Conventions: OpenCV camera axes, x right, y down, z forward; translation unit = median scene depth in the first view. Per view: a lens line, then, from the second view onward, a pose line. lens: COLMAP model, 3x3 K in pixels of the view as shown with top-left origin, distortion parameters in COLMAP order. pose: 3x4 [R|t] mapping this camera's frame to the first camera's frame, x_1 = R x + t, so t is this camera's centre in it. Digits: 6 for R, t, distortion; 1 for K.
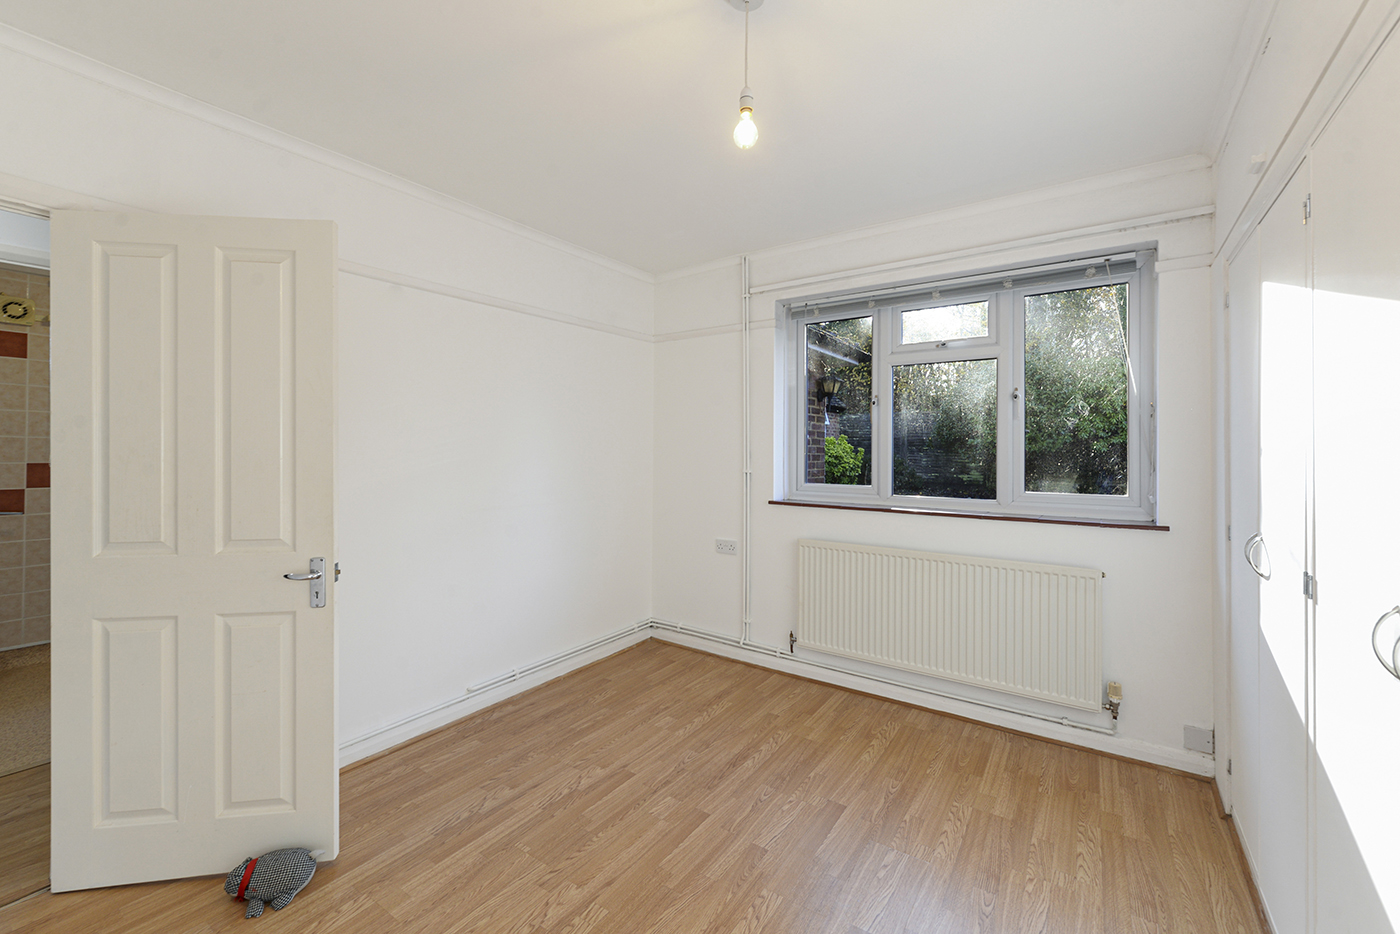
lens RADIAL K [[581.7, 0, 686.1], [0, 581.7, 449.1], [0, 0, 1]] dist [0.003073, -0.000816]
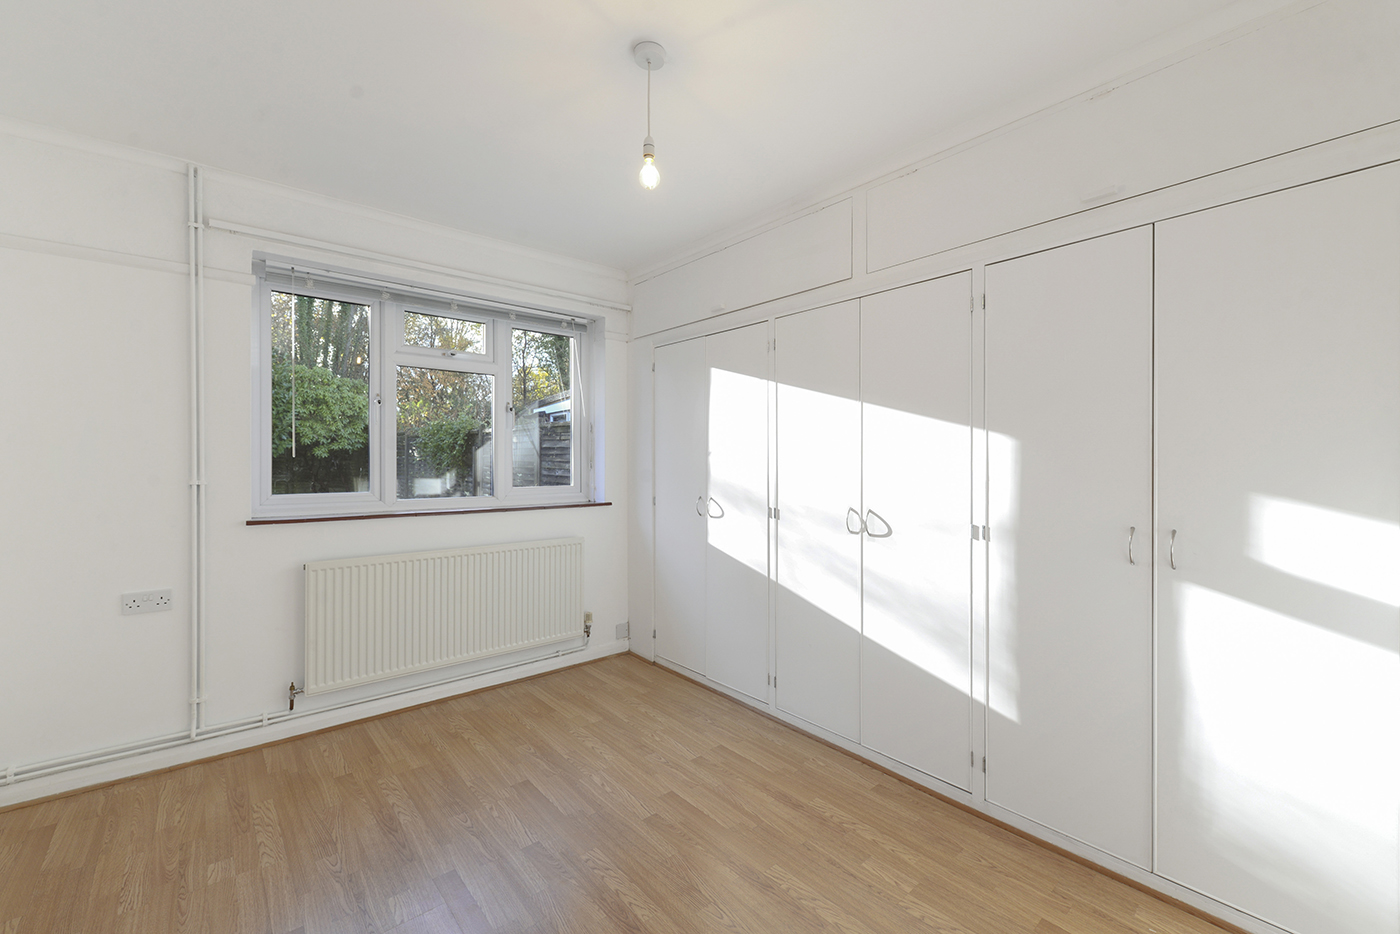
lens RADIAL K [[581.7, 0, 700.8], [0, 581.7, 462.1], [0, 0, 1]] dist [0.003073, -0.000816]
pose [[0.236961, -0.008238, 0.971484, -0.523246], [-0.002054, 0.999958, 0.008980, 0.008287], [-0.971517, -0.004124, 0.236934, 0.323602]]
